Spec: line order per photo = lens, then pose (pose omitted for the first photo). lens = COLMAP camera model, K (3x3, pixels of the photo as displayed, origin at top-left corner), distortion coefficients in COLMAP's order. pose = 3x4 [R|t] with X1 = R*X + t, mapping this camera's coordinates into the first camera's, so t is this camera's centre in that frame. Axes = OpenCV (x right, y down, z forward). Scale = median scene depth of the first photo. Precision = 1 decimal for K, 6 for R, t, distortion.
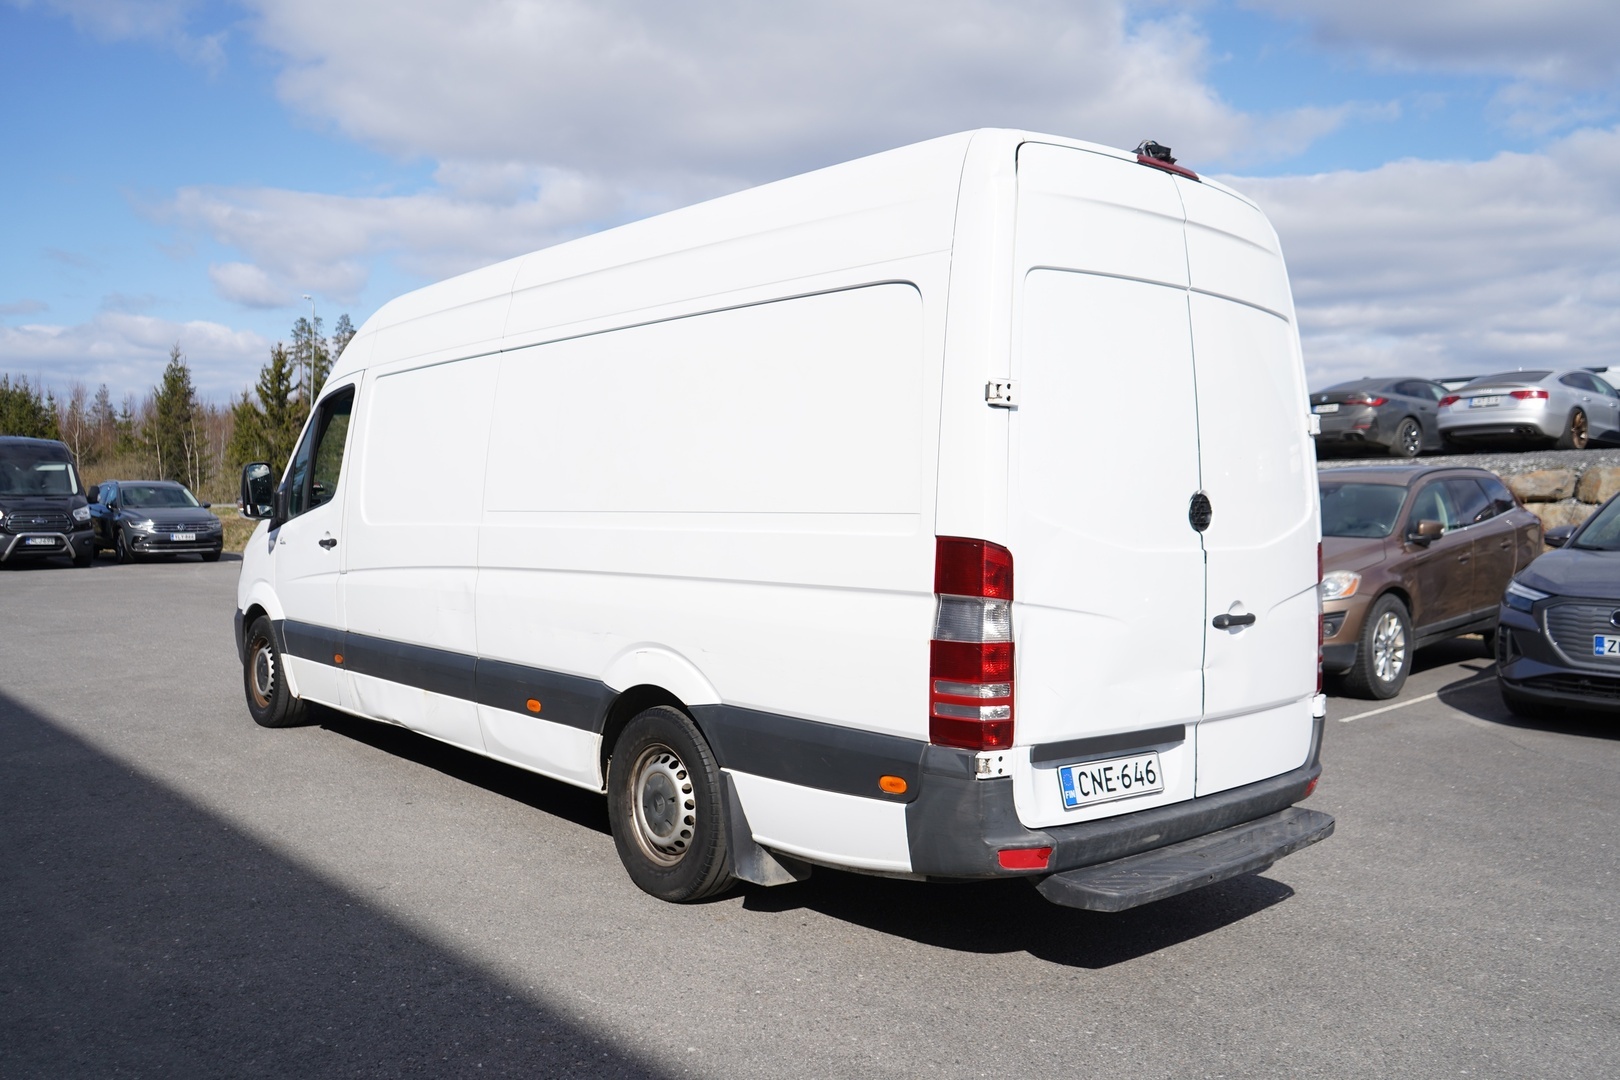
lens RADIAL K [[1288.6, 0, 806.4], [0, 1288.6, 538.2], [0, 0, 1]] dist [-0.013399, 0.004903]
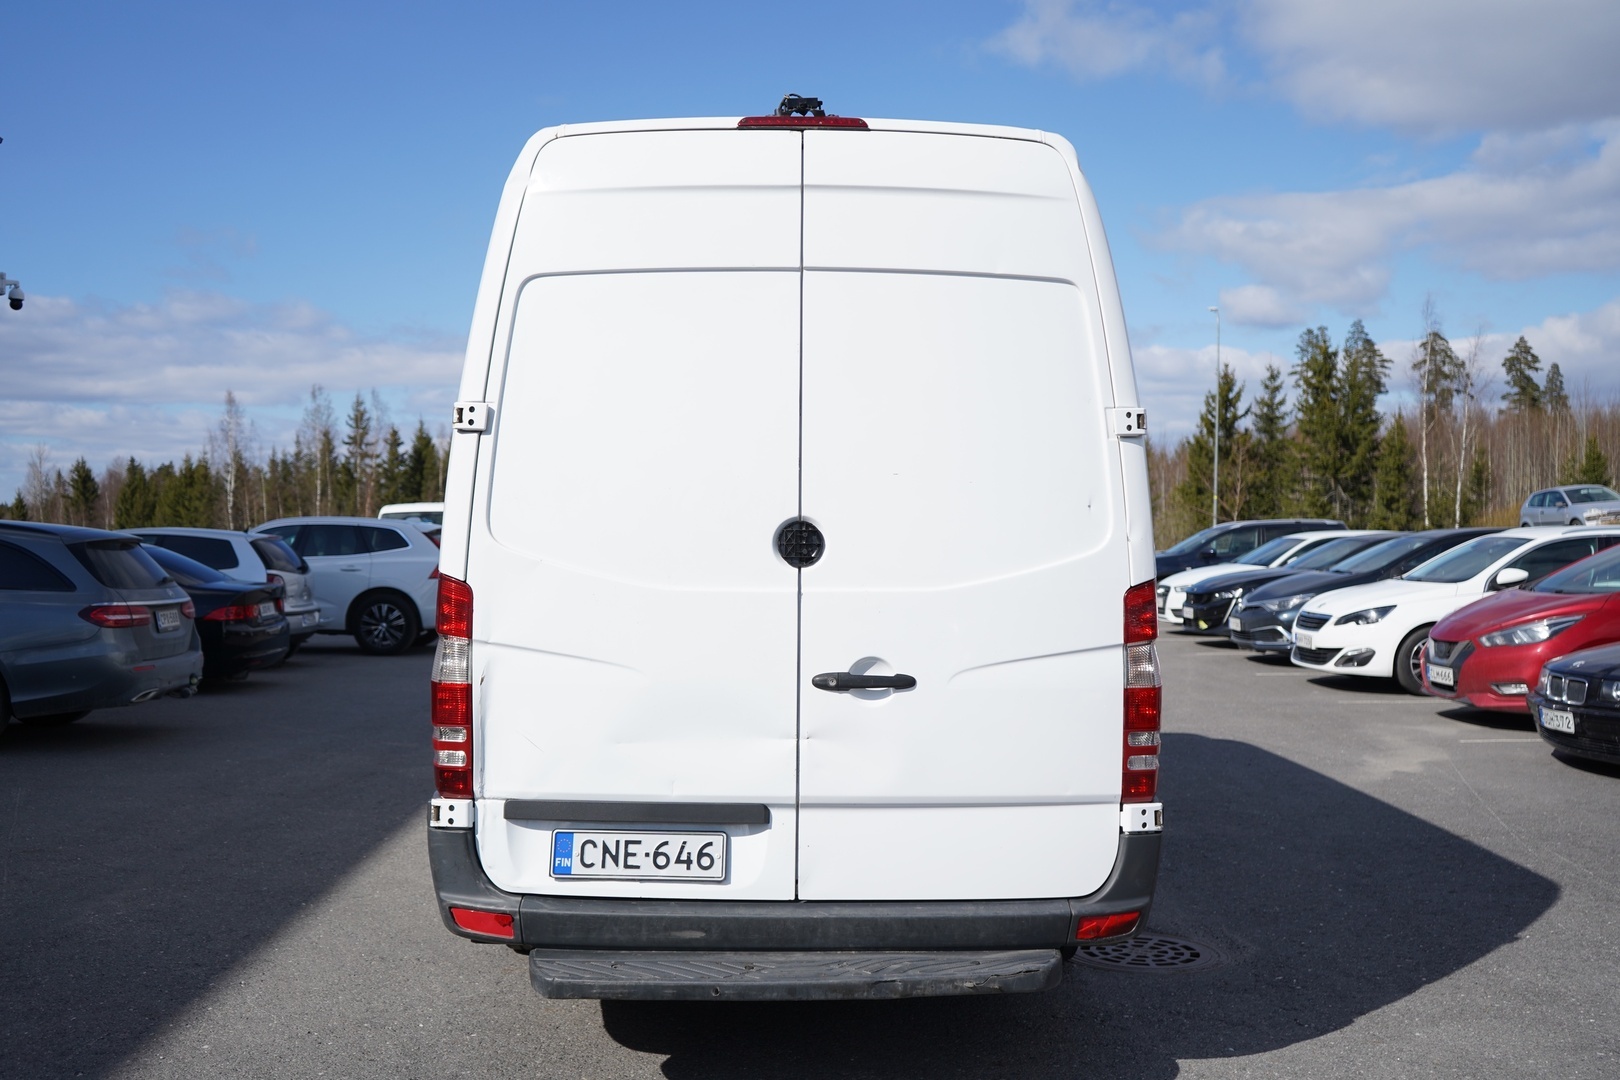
lens RADIAL K [[1606.1, 0, 852.3], [0, 1606.1, 537.3], [0, 0, 1]] dist [0.024012, 0.000000]
pose [[0.764408, -0.010243, -0.644651, 0.979152], [-0.012881, 0.999432, -0.031154, 0.006739], [0.644604, 0.032118, 0.763842, 0.251330]]
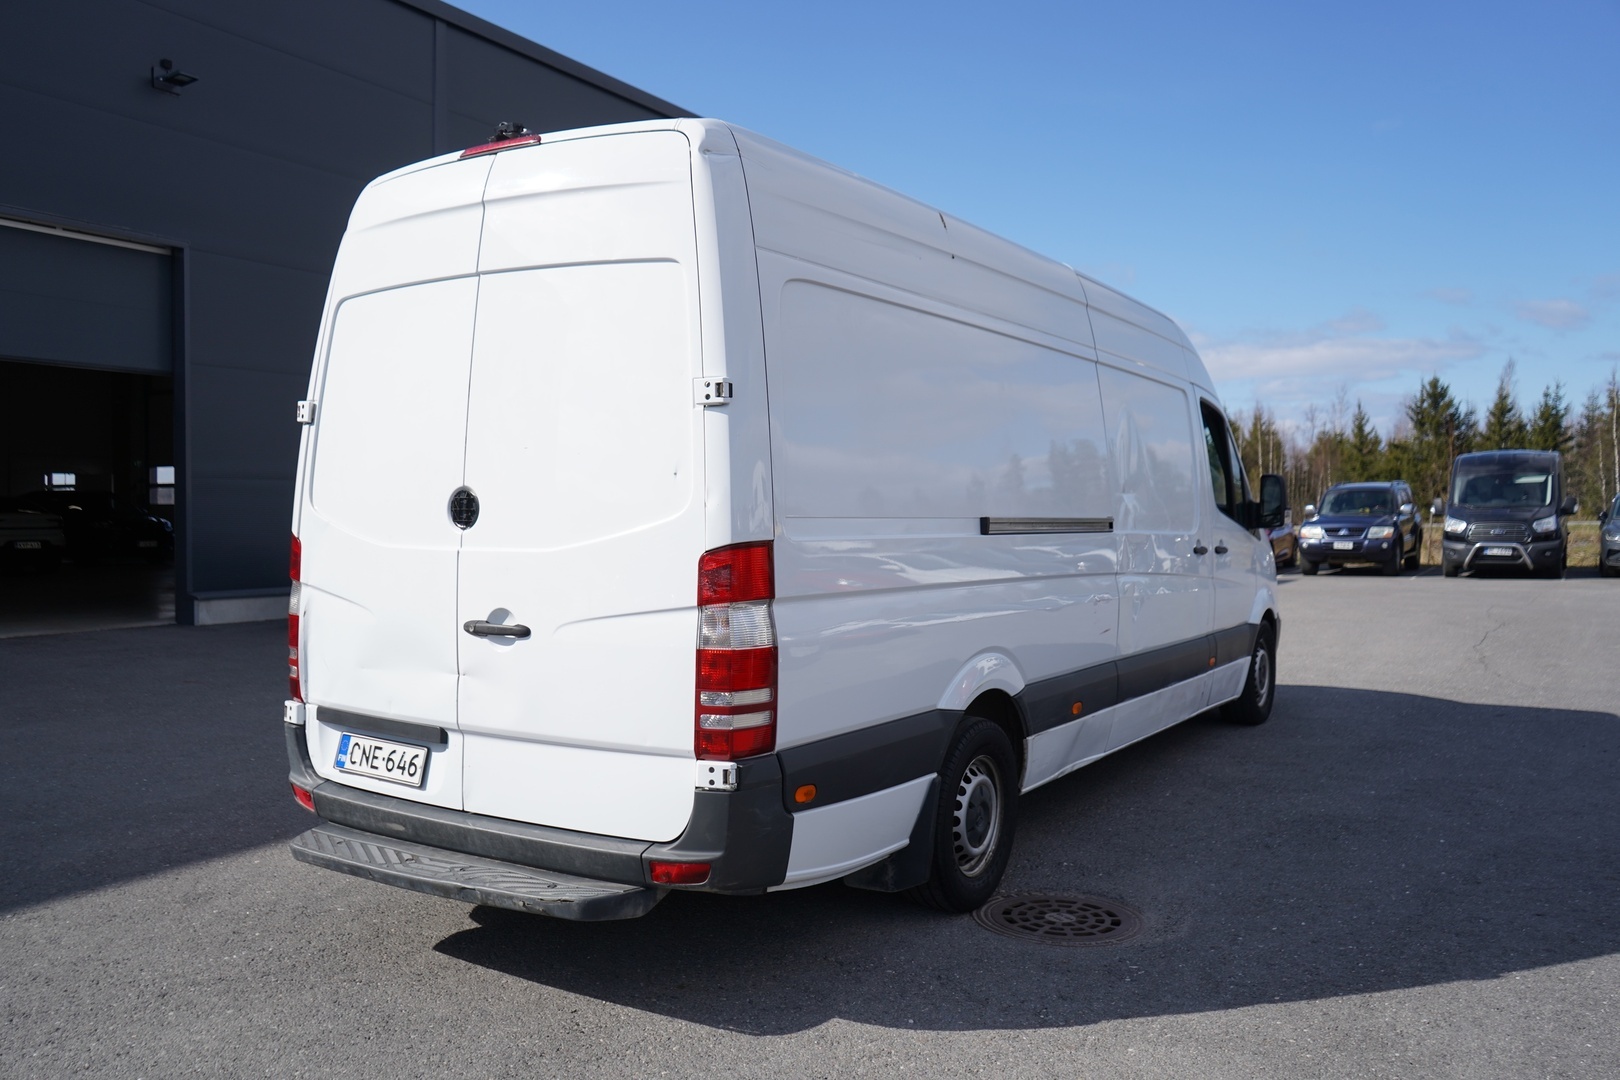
lens RADIAL K [[1288.6, 0, 810.2], [0, 1288.6, 536.4], [0, 0, 1]] dist [-0.013399, 0.004903]
pose [[0.296539, 0.014498, -0.954911, 1.282476], [-0.026431, 0.999626, 0.006969, -0.013413], [0.954655, 0.023173, 0.296811, 0.960829]]
